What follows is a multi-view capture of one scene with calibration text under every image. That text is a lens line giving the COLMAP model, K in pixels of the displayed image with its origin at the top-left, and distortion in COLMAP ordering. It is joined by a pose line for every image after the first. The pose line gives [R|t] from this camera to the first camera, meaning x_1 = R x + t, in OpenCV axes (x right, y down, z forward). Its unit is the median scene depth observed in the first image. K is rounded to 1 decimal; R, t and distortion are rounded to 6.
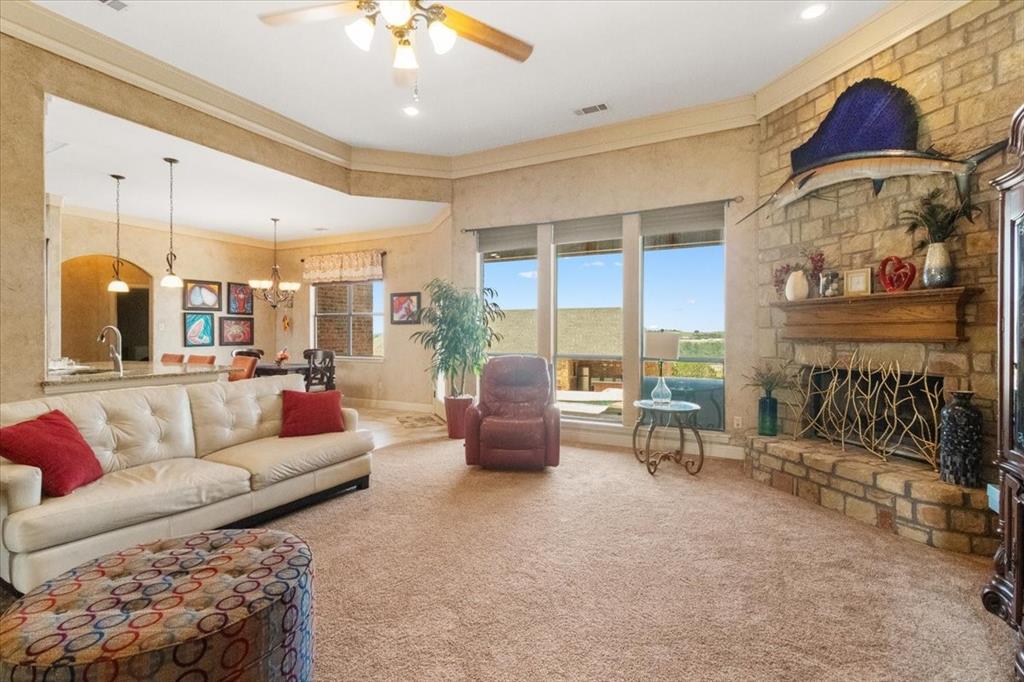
lens RADIAL K [[477.5, 0, 514.1], [0, 477.5, 334.1], [0, 0, 1]] dist [0.001135, 0.000462]
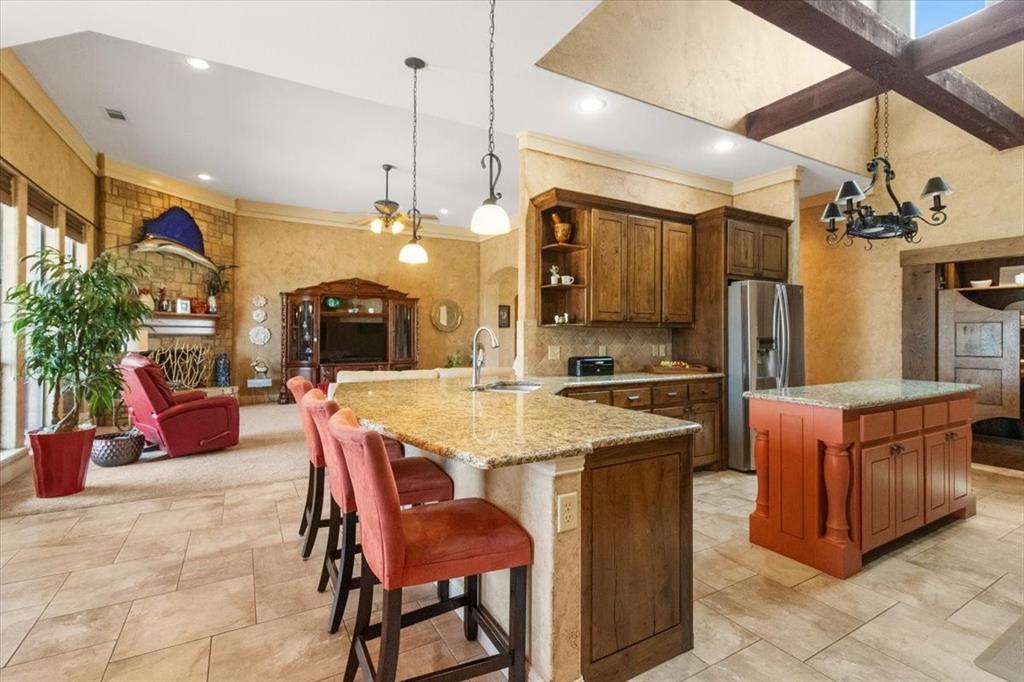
lens RADIAL K [[473.7, 0, 516.7], [0, 473.7, 331.3], [0, 0, 1]] dist [0.001791, 0.000137]
pose [[-0.849165, -0.003659, 0.528115, -1.384039], [-0.006131, 0.999977, -0.002929, -0.005303], [-0.528092, -0.005725, -0.849168, 1.741159]]
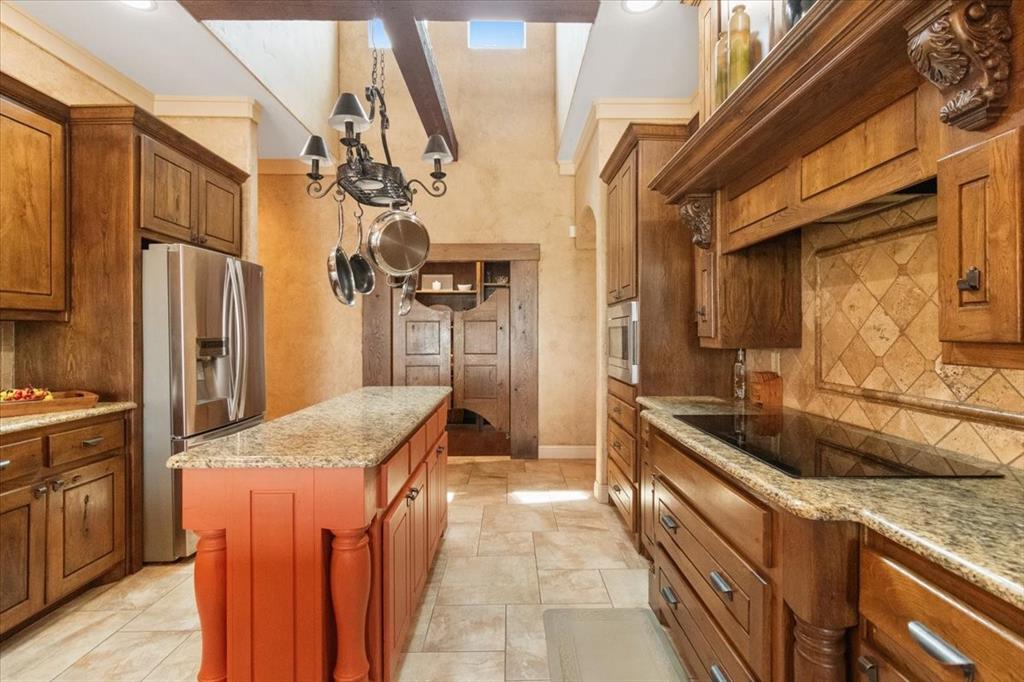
lens RADIAL K [[484.2, 0, 517.3], [0, 484.2, 336.1], [0, 0, 1]] dist [0.002681, 0.000397]
pose [[-0.876583, -0.001729, -0.481248, -1.347212], [-0.003464, 0.999990, 0.002716, -0.004200], [0.481239, 0.004048, -0.876580, 1.360264]]
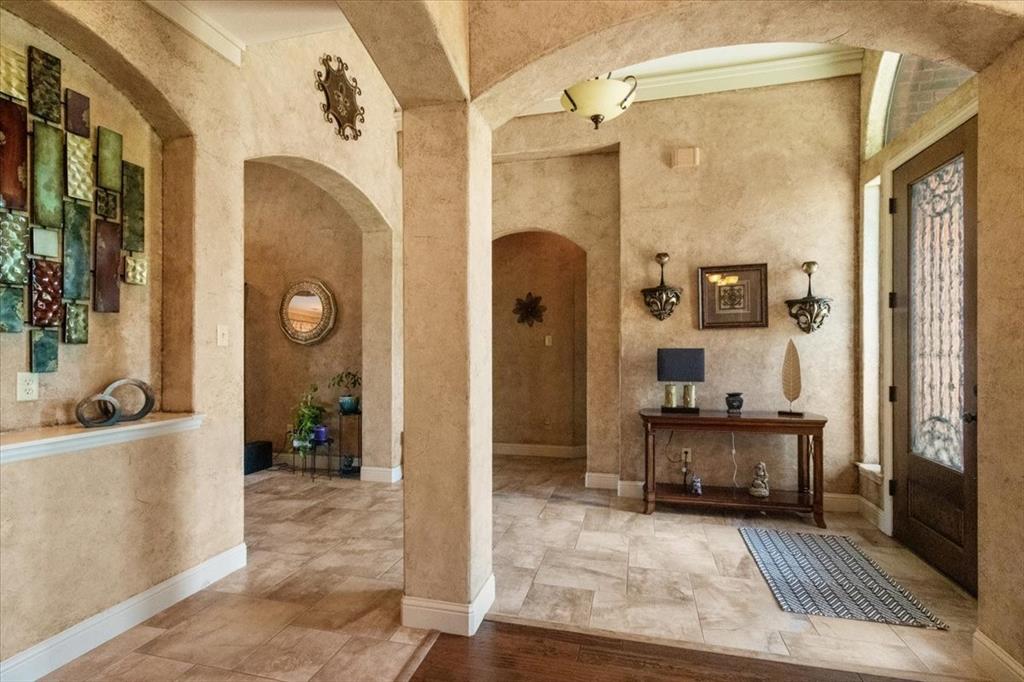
lens RADIAL K [[481.9, 0, 517.0], [0, 481.9, 345.3], [0, 0, 1]] dist [0.000625, 0.000168]
pose [[-0.233396, -0.002802, 0.972378, -1.051718], [0.002543, 0.999991, 0.003492, -0.010365], [-0.972379, 0.003287, -0.233386, -0.457055]]
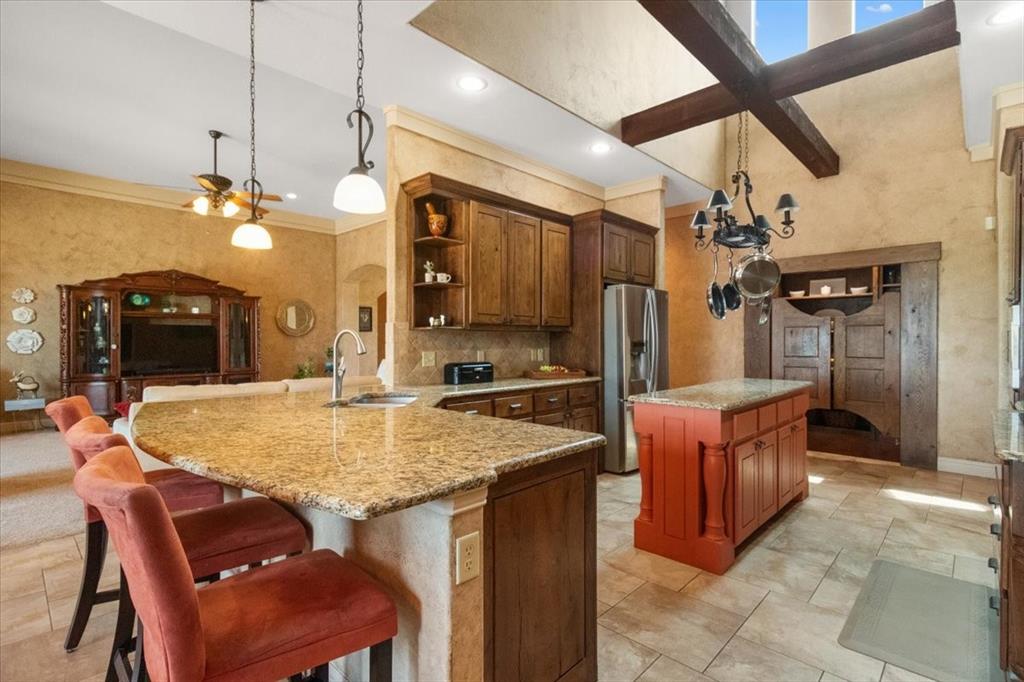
lens RADIAL K [[486.8, 0, 521.8], [0, 486.8, 342.2], [0, 0, 1]] dist [0.002007, 0.000393]
pose [[-0.964496, -0.005697, 0.264036, -1.334179], [-0.003483, 0.999955, 0.008856, -0.003875], [-0.264075, 0.007622, -0.964472, 1.689442]]
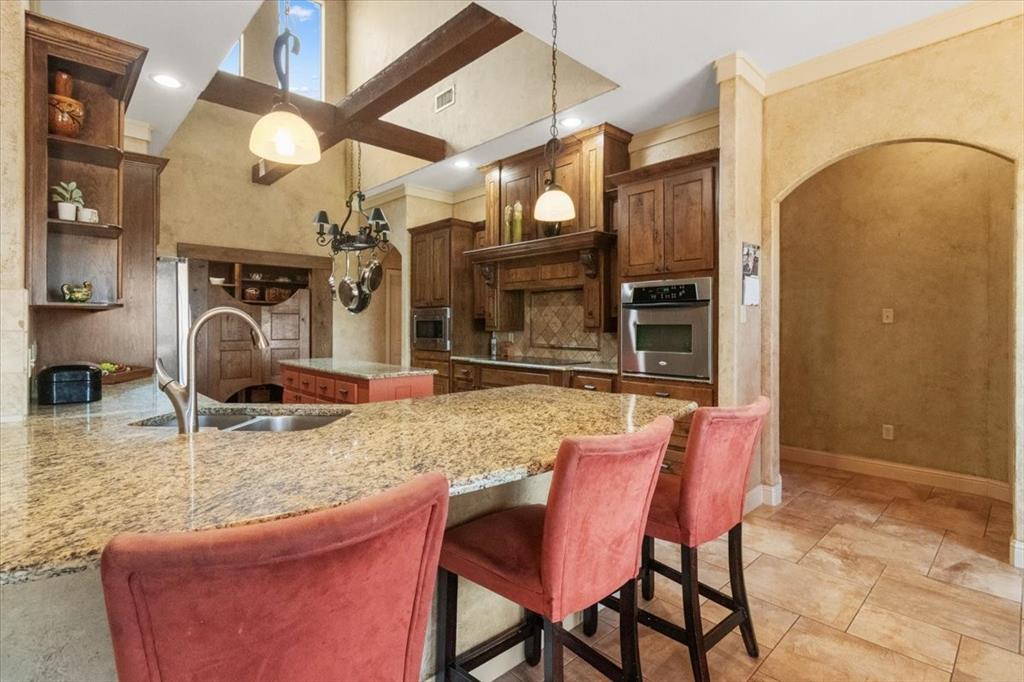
lens RADIAL K [[493.7, 0, 514.2], [0, 493.7, 325.9], [0, 0, 1]] dist [0.000562, -0.000024]
pose [[-0.320956, -0.003575, -0.947087, -0.584093], [-0.005562, 0.999983, -0.001890, -0.000886], [0.947078, 0.004661, -0.320970, 1.445777]]
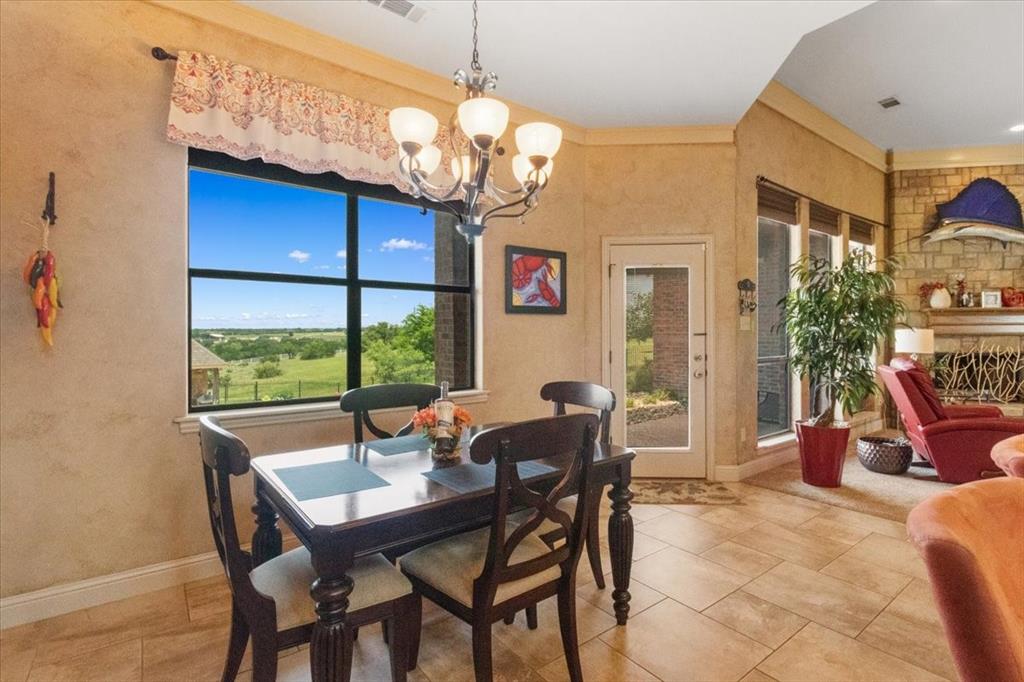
lens RADIAL K [[486.5, 0, 518.3], [0, 486.5, 334.6], [0, 0, 1]] dist [-0.000099, 0.000114]
pose [[0.420091, -0.007527, 0.907451, -1.323601], [0.005718, 0.999968, 0.005647, -0.005652], [-0.907464, 0.002816, 0.420120, 1.571529]]
